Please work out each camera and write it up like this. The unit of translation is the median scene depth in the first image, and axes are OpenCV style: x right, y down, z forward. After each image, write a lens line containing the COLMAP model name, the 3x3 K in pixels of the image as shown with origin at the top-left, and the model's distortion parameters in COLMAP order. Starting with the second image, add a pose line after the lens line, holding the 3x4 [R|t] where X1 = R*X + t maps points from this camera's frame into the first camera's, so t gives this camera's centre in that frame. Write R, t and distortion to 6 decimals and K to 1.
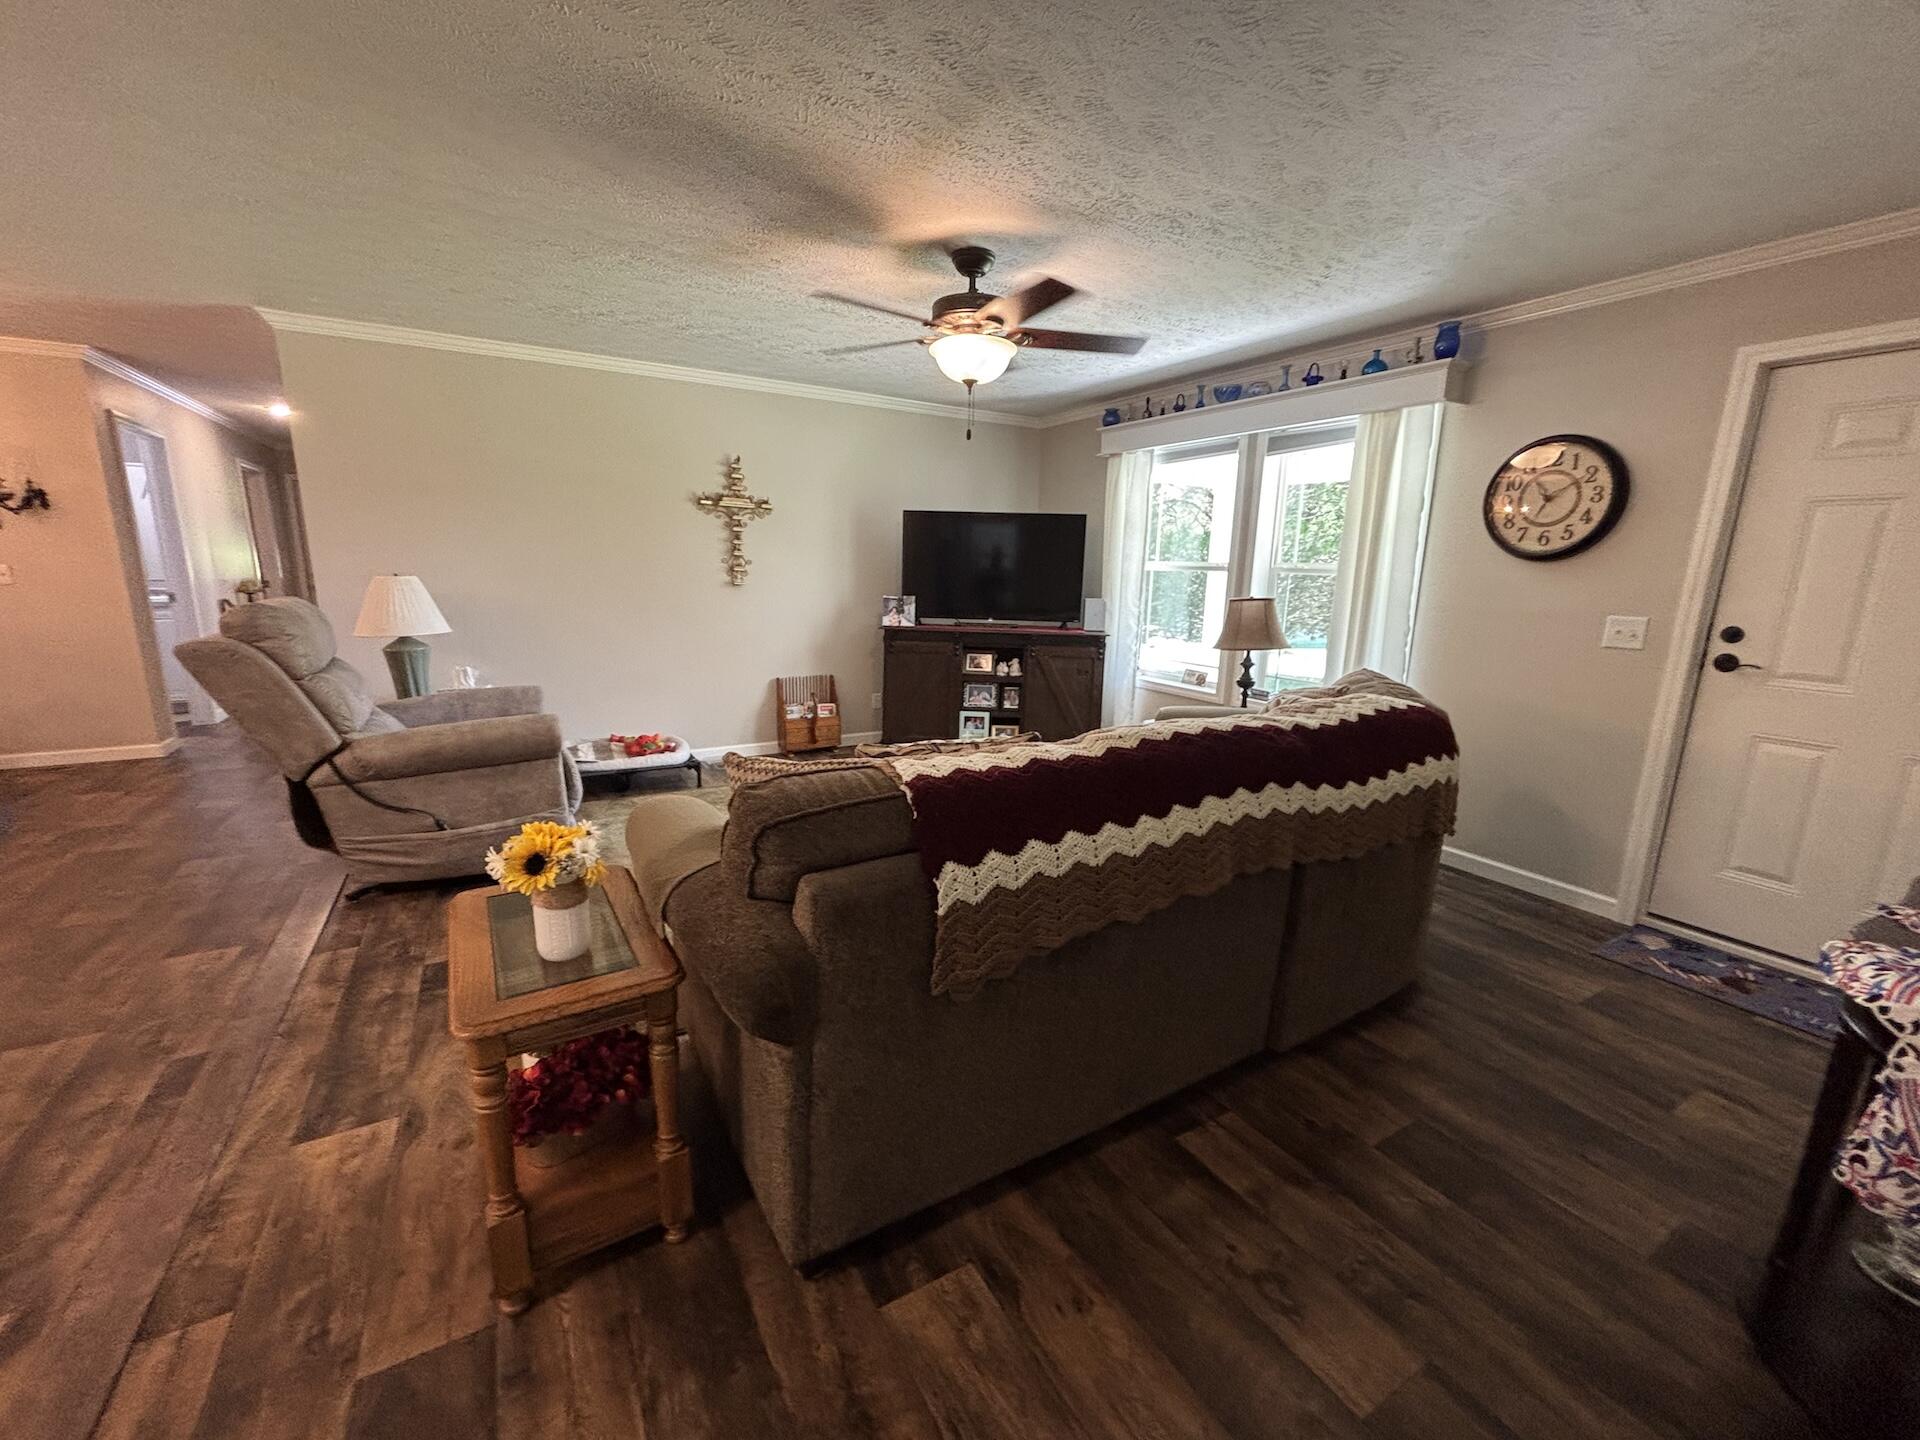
lens RADIAL K [[771.6, 0, 958.0], [0, 771.6, 719.9], [0, 0, 1]] dist [0.001365, -0.000202]
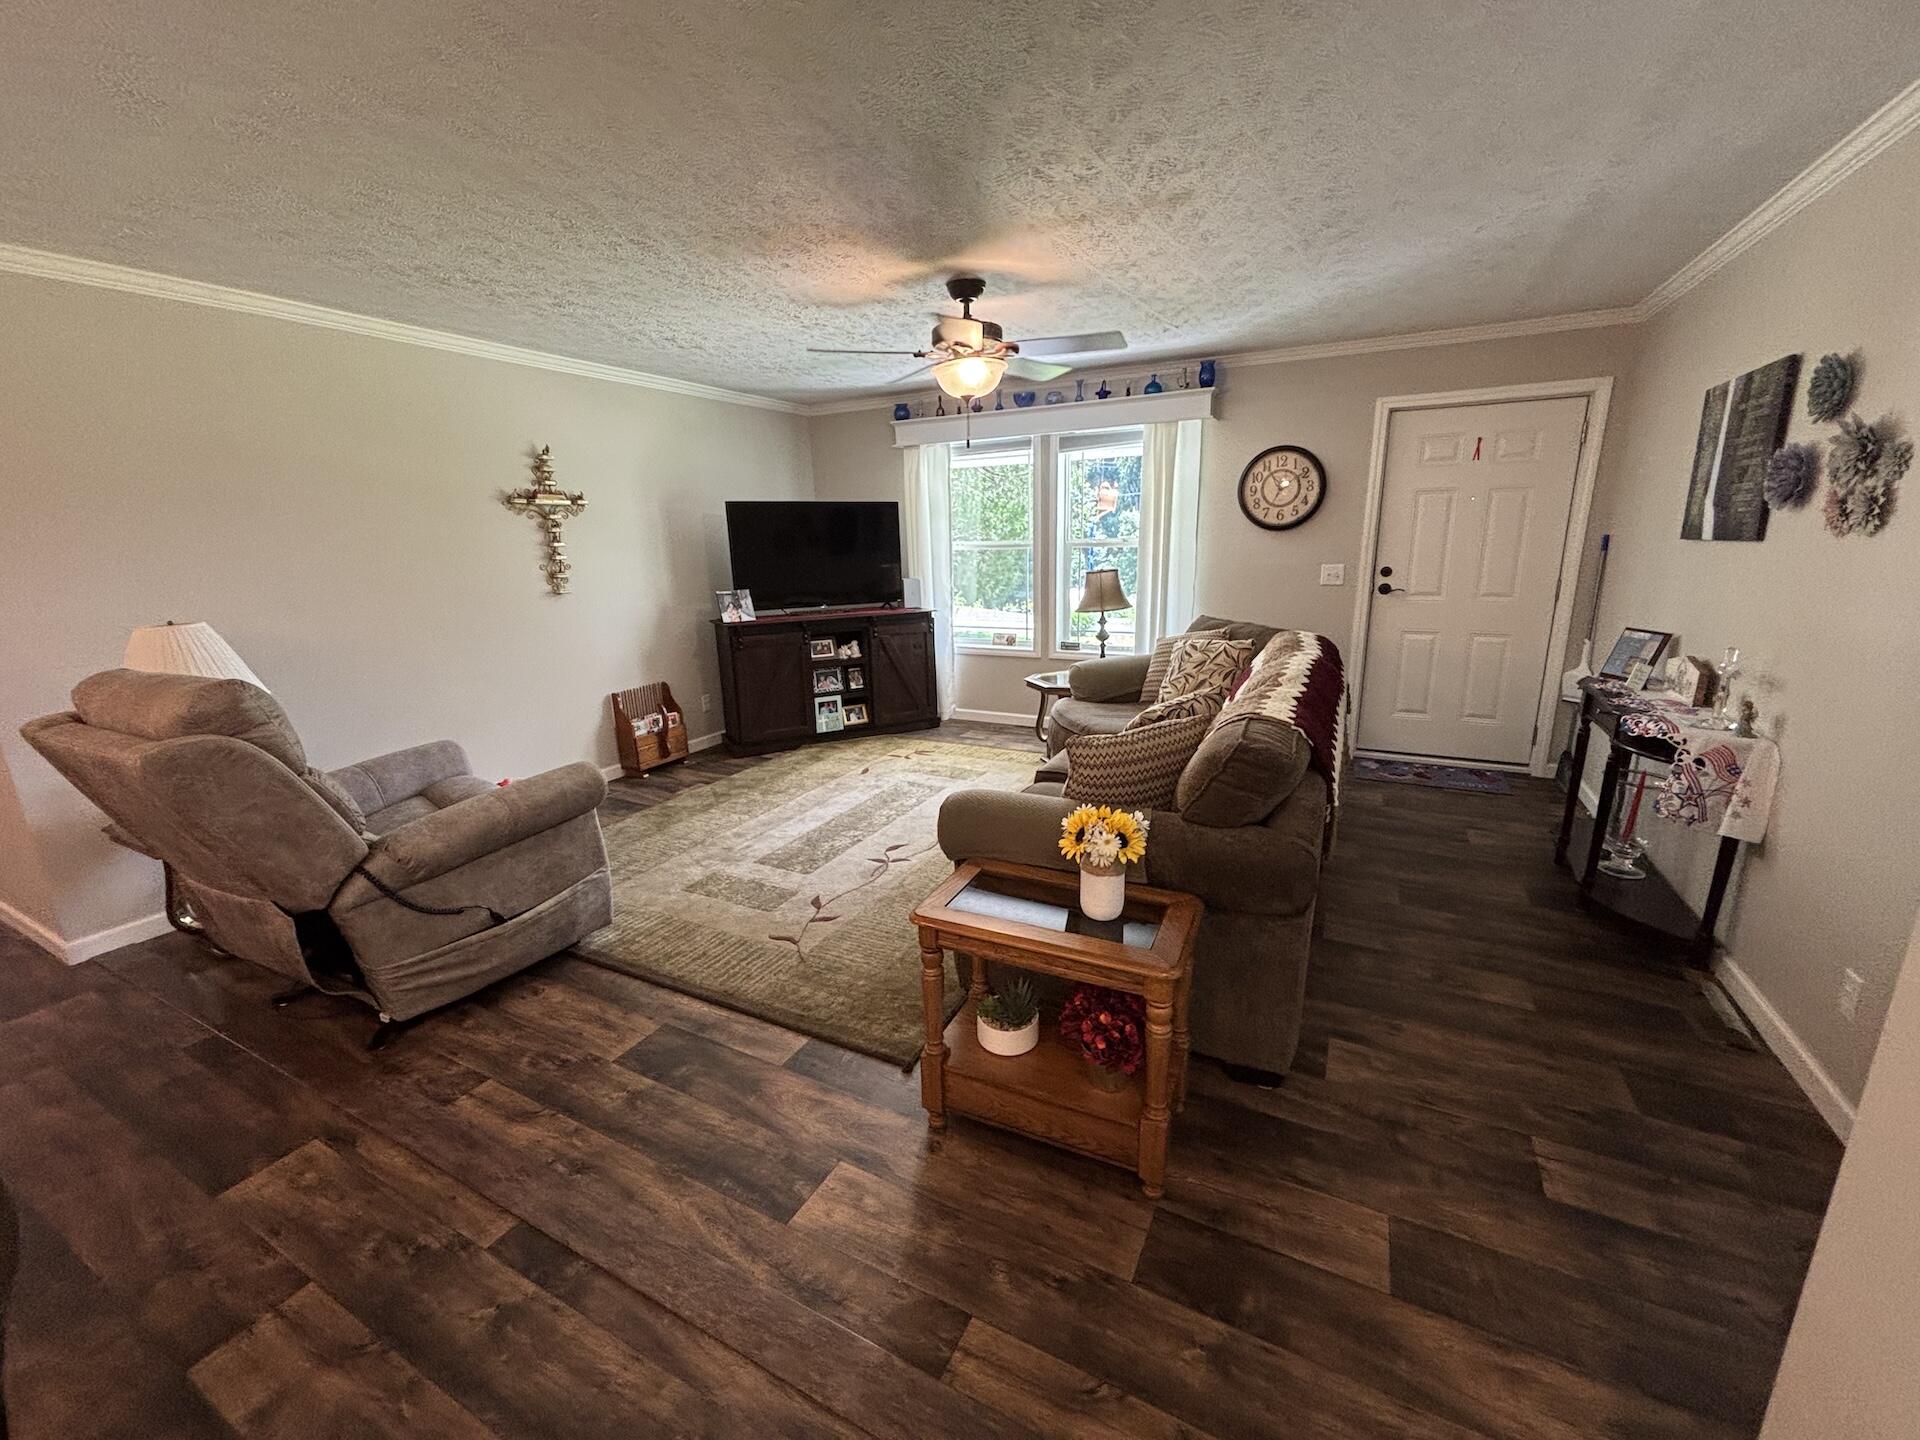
lens RADIAL K [[774.3, 0, 953.7], [0, 774.3, 716.5], [0, 0, 1]] dist [0.002403, 0.000260]
pose [[0.848690, -0.167269, 0.501743, -0.403793], [0.150821, 0.985822, 0.073539, -0.039603], [-0.506930, 0.013261, 0.861885, 0.025516]]
